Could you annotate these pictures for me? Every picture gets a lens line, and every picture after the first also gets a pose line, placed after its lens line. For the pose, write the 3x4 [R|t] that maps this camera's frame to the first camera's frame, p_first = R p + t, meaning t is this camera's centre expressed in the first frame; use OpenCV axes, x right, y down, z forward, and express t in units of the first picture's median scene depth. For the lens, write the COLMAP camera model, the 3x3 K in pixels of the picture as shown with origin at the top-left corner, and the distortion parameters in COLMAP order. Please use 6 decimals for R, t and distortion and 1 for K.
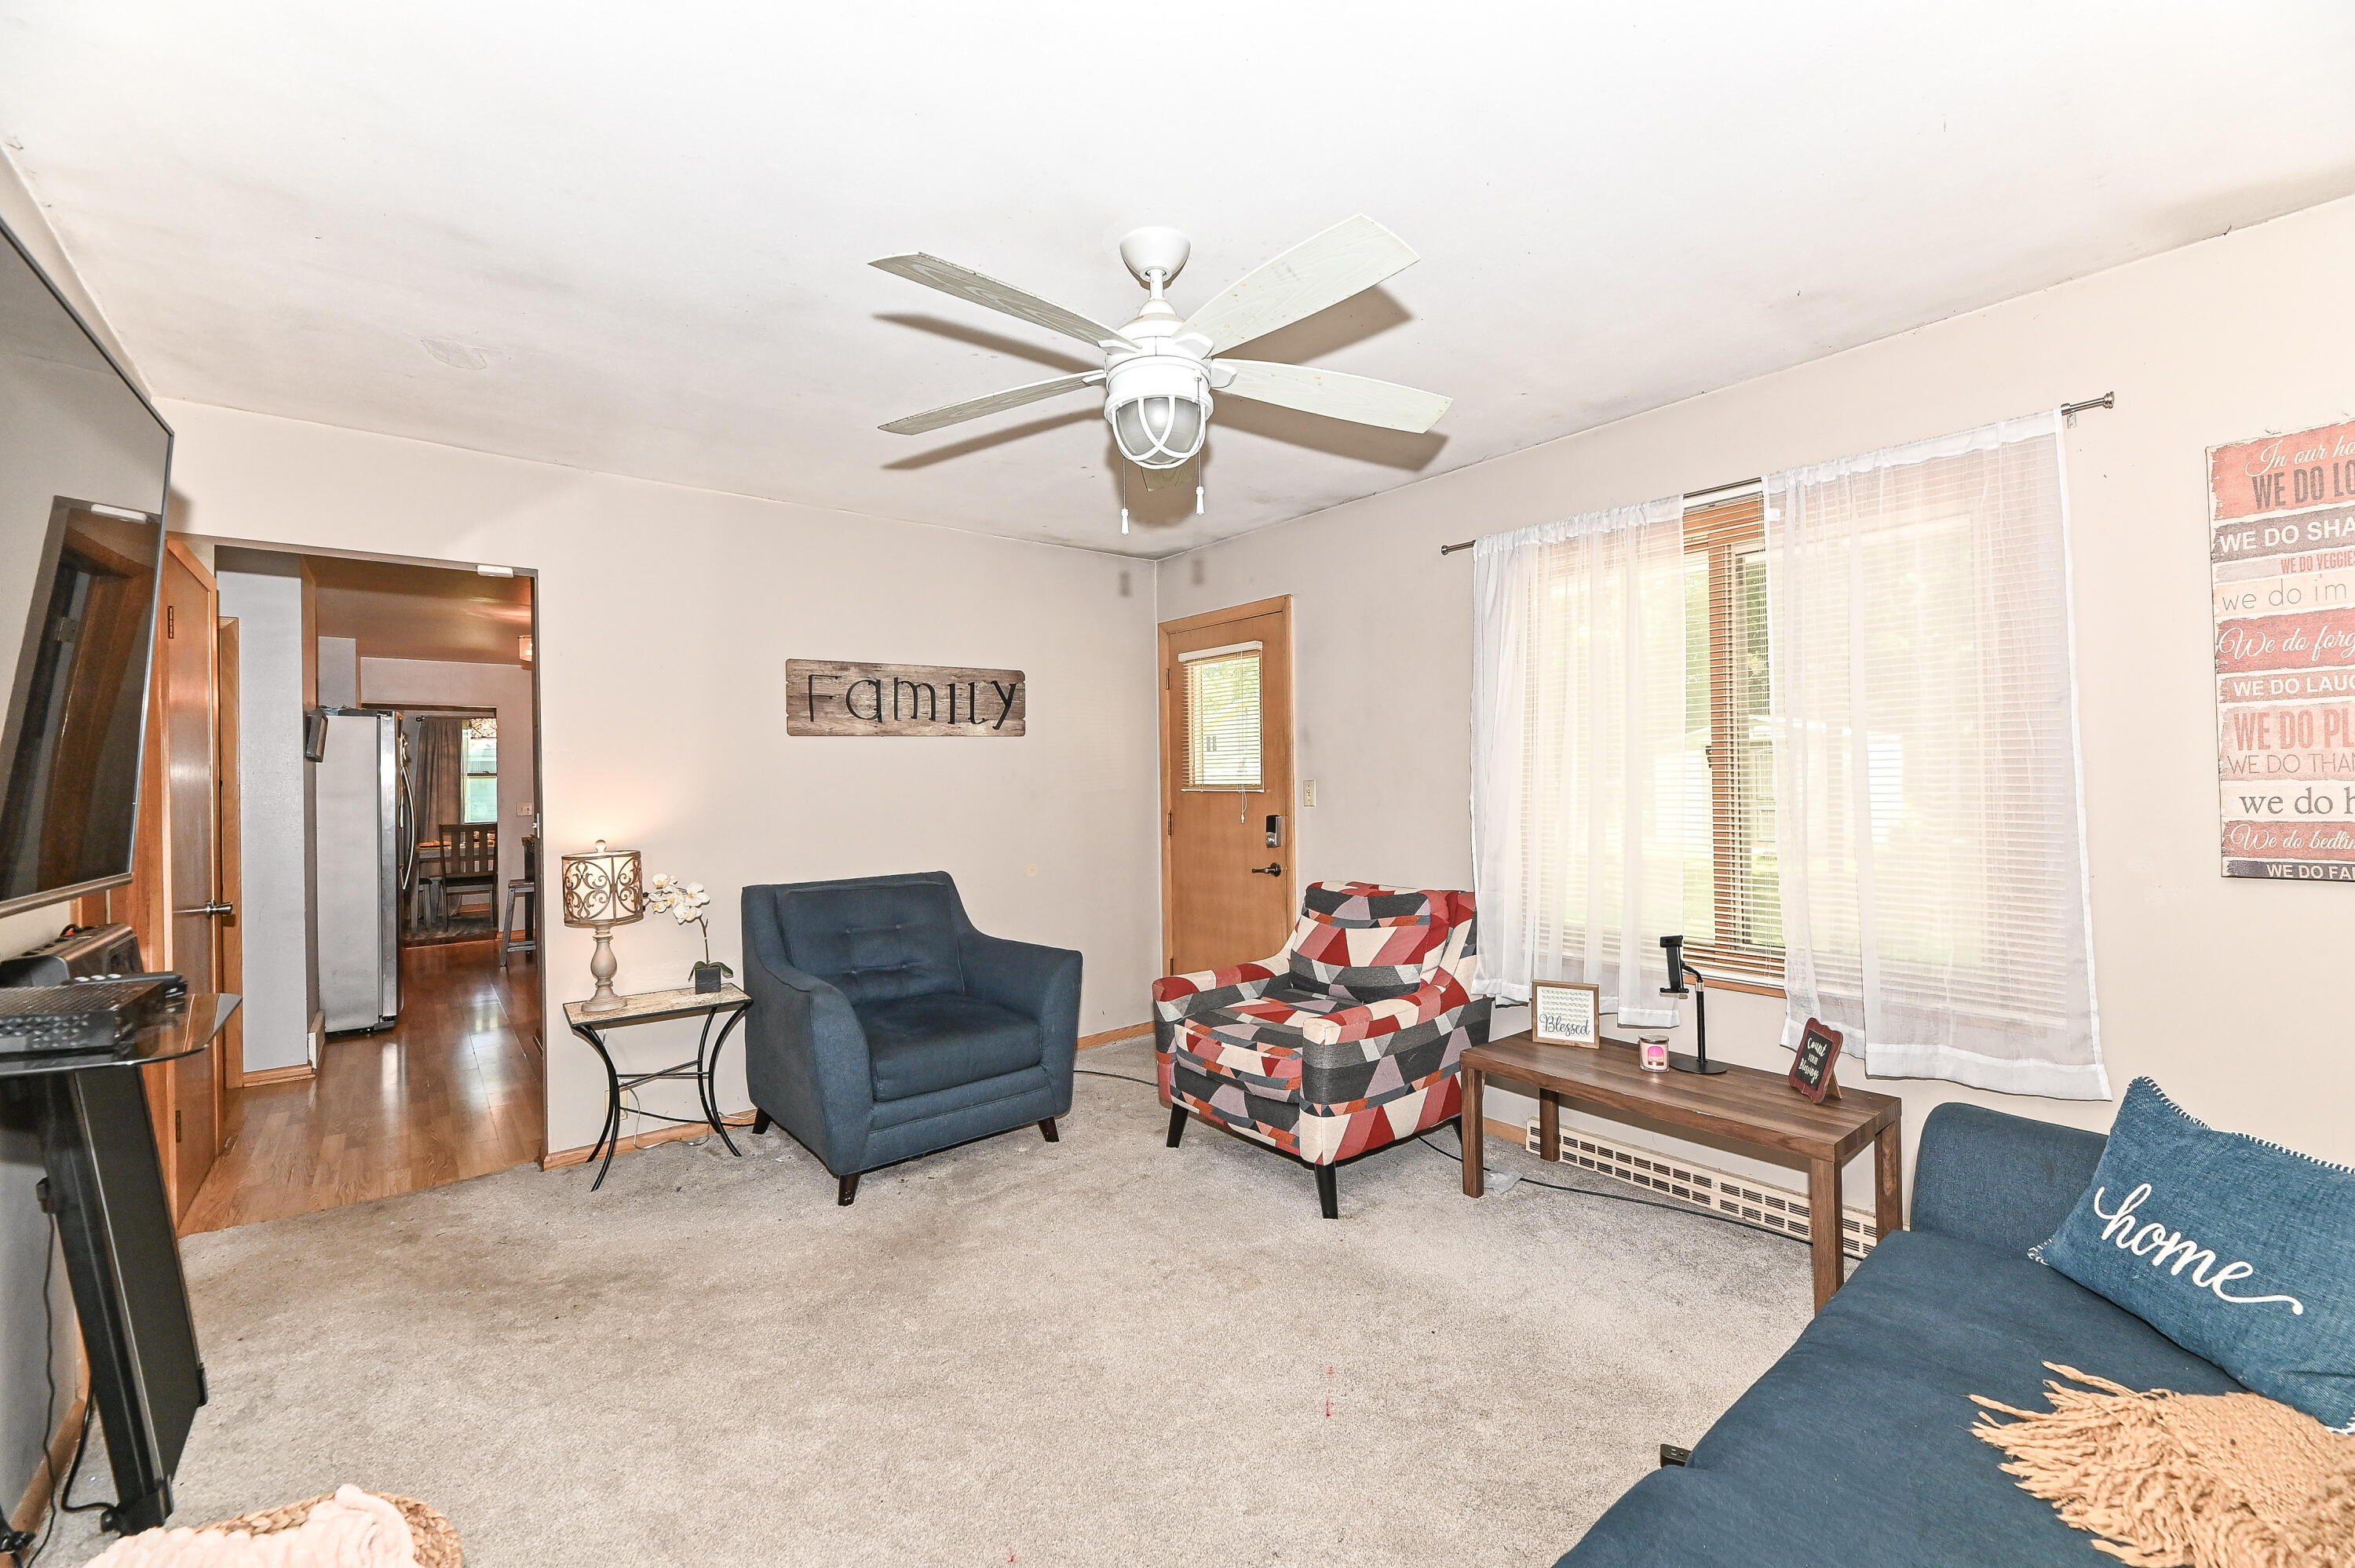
lens RADIAL K [[970.4, 0, 1170.5], [0, 970.4, 767.5], [0, 0, 1]] dist [-0.000525, -0.000123]
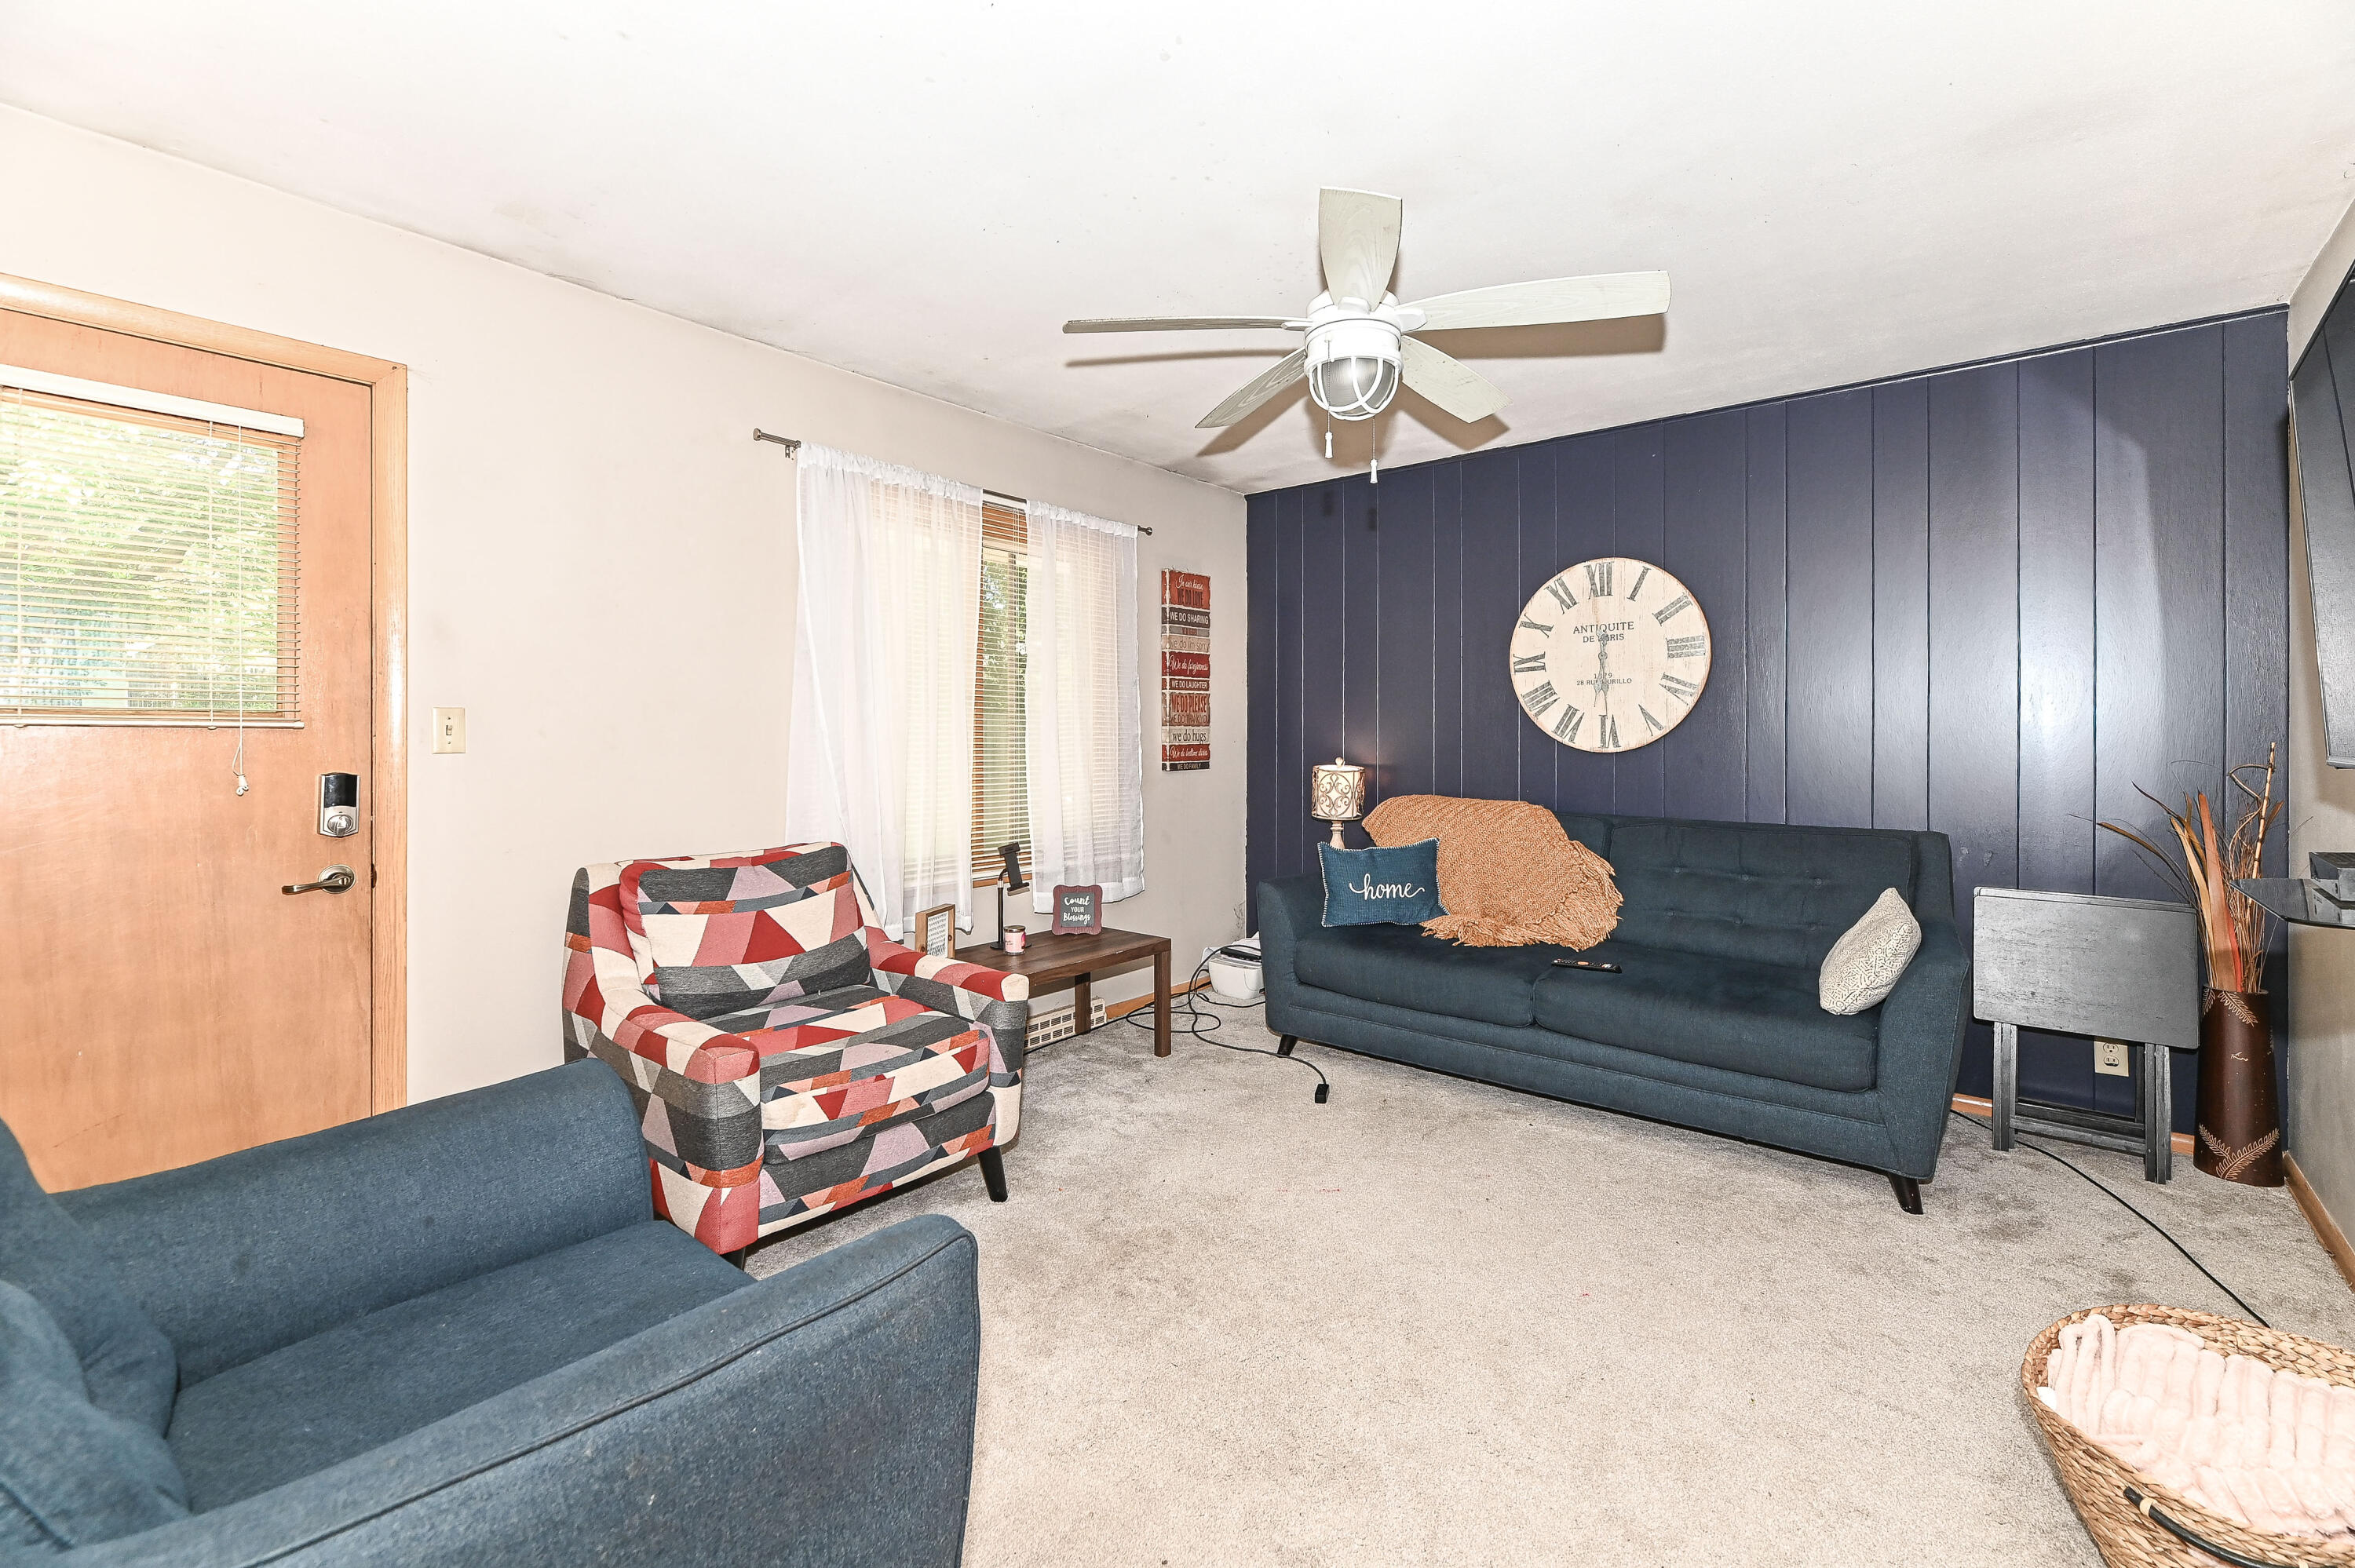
lens RADIAL K [[970.4, 0, 1170.5], [0, 970.4, 767.5], [0, 0, 1]] dist [-0.000525, -0.000123]
pose [[-0.185484, -0.006221, 0.982628, -0.664226], [0.002374, 0.999974, 0.006779, 0.058210], [-0.982644, 0.003590, -0.185464, 0.917443]]
